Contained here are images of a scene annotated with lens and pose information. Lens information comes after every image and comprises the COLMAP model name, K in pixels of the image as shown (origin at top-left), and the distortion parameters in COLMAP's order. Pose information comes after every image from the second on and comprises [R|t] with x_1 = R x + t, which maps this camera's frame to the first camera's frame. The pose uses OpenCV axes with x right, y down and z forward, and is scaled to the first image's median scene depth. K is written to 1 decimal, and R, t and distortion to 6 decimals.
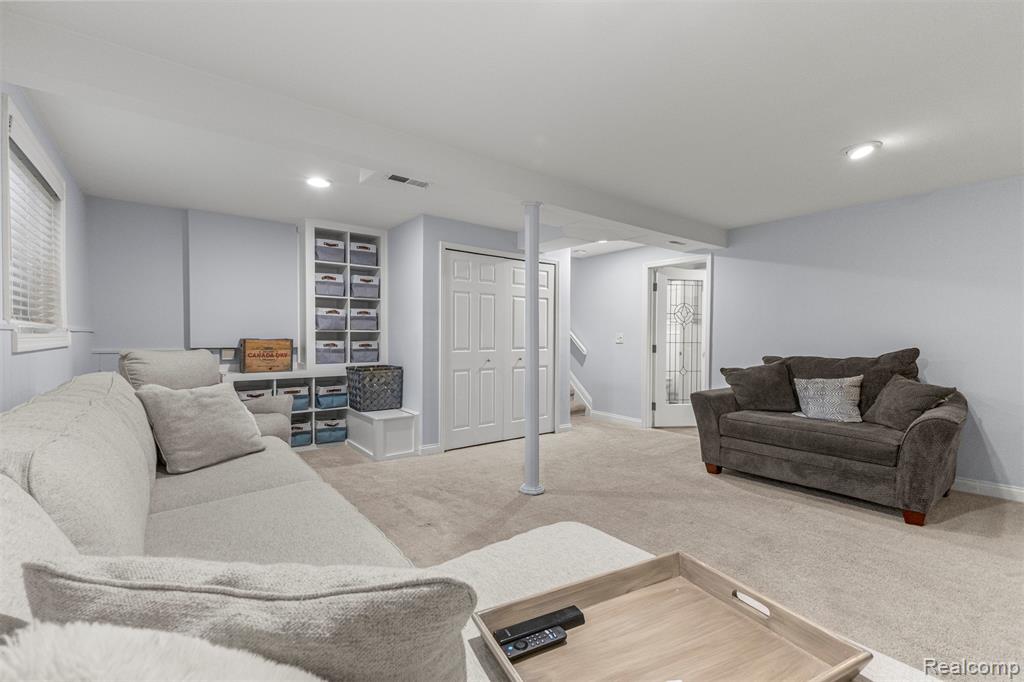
lens RADIAL K [[443.8, 0, 512.0], [0, 443.8, 341.0], [0, 0, 1]] dist [0.013798, 0.000342]
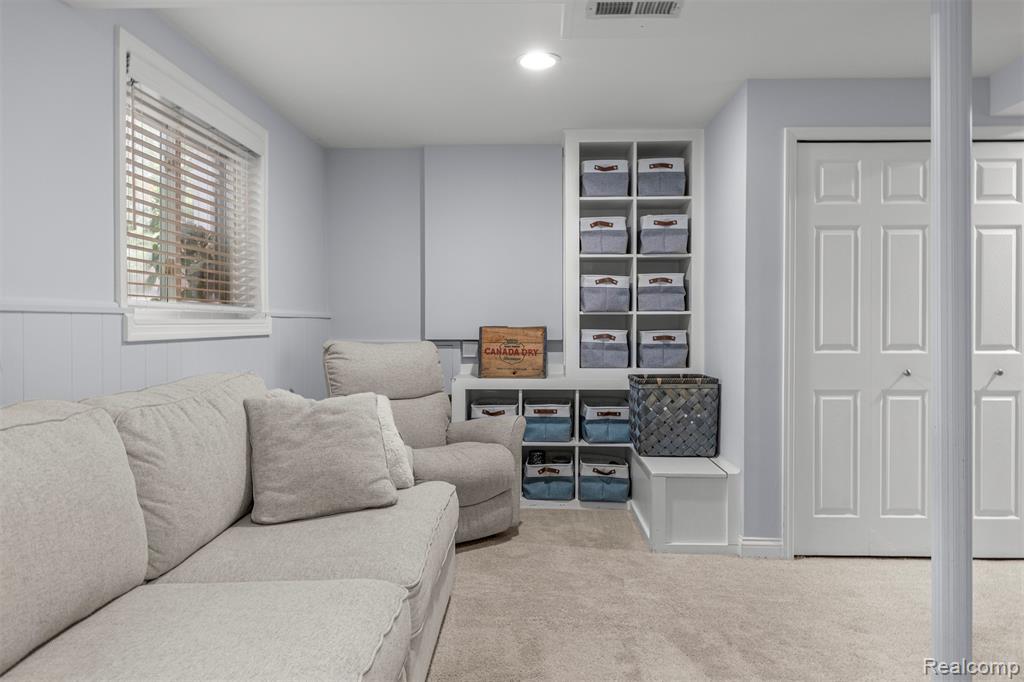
lens RADIAL K [[713.4, 0, 511.0], [0, 713.4, 327.5], [0, 0, 1]] dist [0.006378, -0.000231]
pose [[0.766370, -0.001310, -0.642398, 0.111442], [-0.002906, 0.999981, -0.005506, 0.002077], [0.642393, 0.006087, 0.766351, 0.194874]]
